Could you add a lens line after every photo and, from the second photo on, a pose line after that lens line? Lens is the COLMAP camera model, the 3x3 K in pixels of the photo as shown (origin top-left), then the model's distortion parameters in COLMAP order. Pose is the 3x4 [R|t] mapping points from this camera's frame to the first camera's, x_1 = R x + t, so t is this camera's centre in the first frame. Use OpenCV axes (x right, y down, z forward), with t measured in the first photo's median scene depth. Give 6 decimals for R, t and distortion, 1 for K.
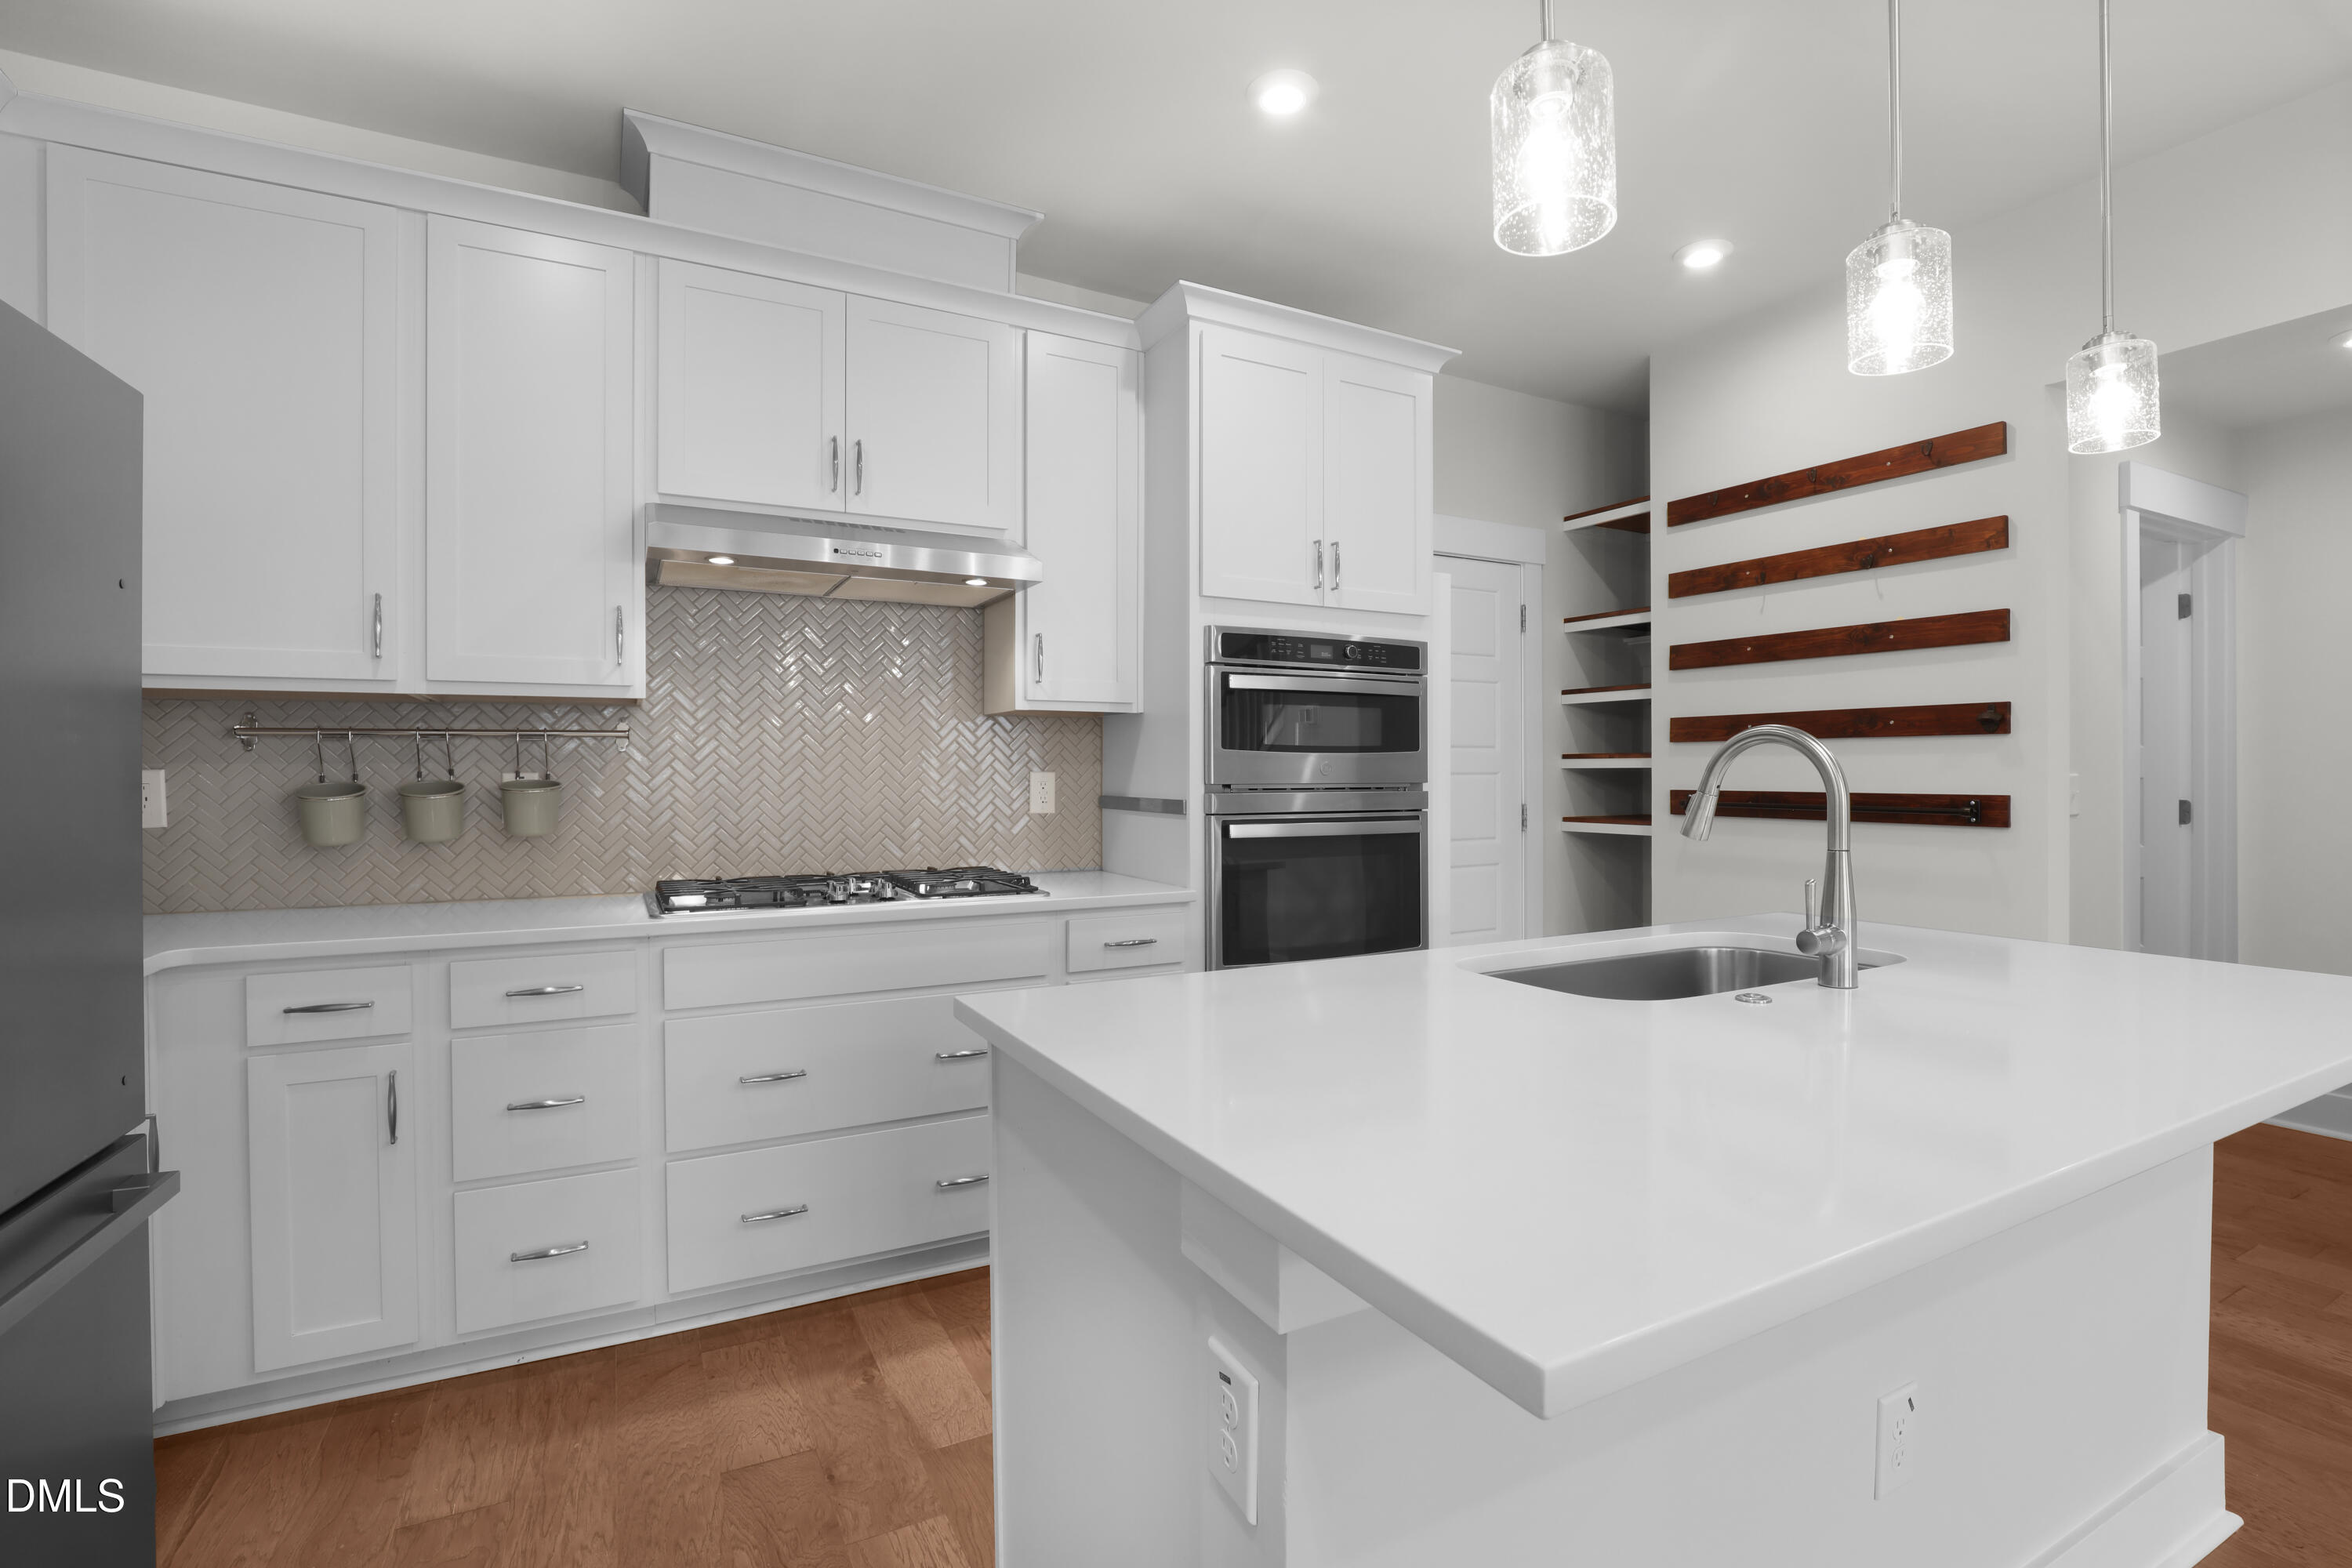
lens RADIAL K [[1101.5, 0, 1176.0], [0, 1101.5, 784.0], [0, 0, 1]] dist [-0.028112, 0.000382]
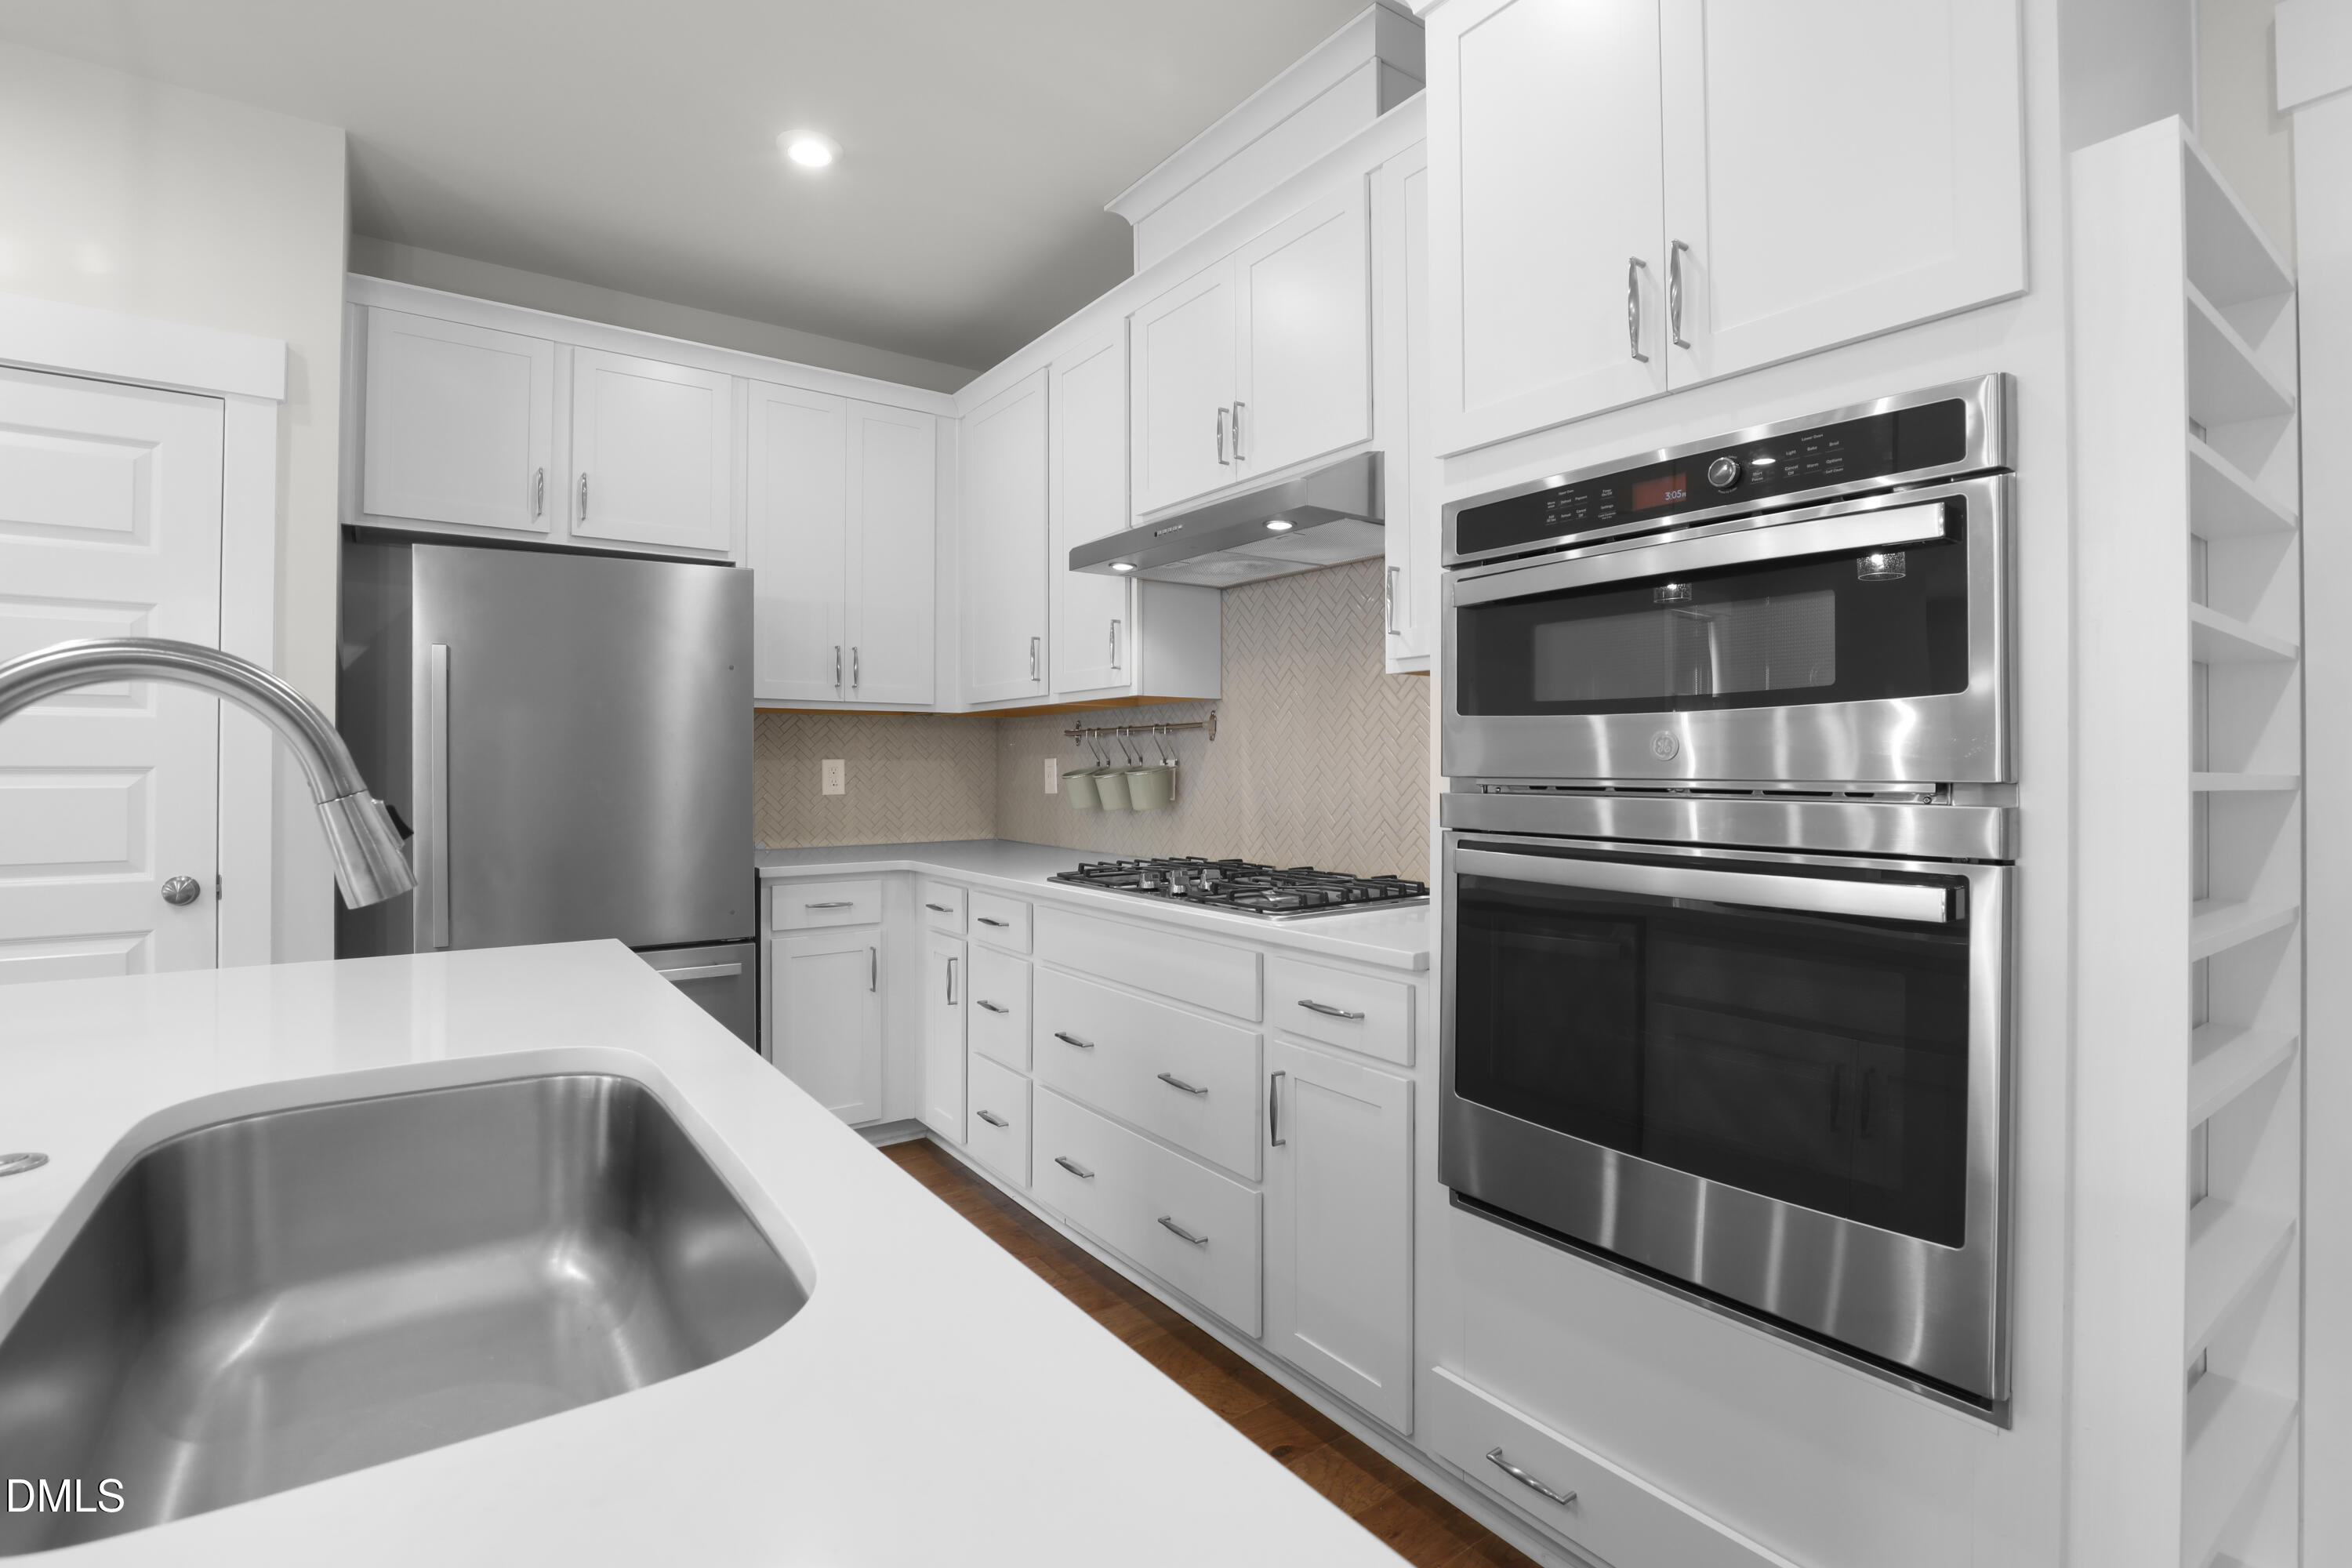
lens RADIAL K [[1095.1, 0, 1179.3], [0, 1095.1, 764.3], [0, 0, 1]] dist [-0.035355, -0.019924]
pose [[0.126030, 0.000855, -0.992026, 0.580159], [-0.016592, 0.999862, -0.001246, -0.003158], [0.991888, 0.016617, 0.126027, 0.782764]]
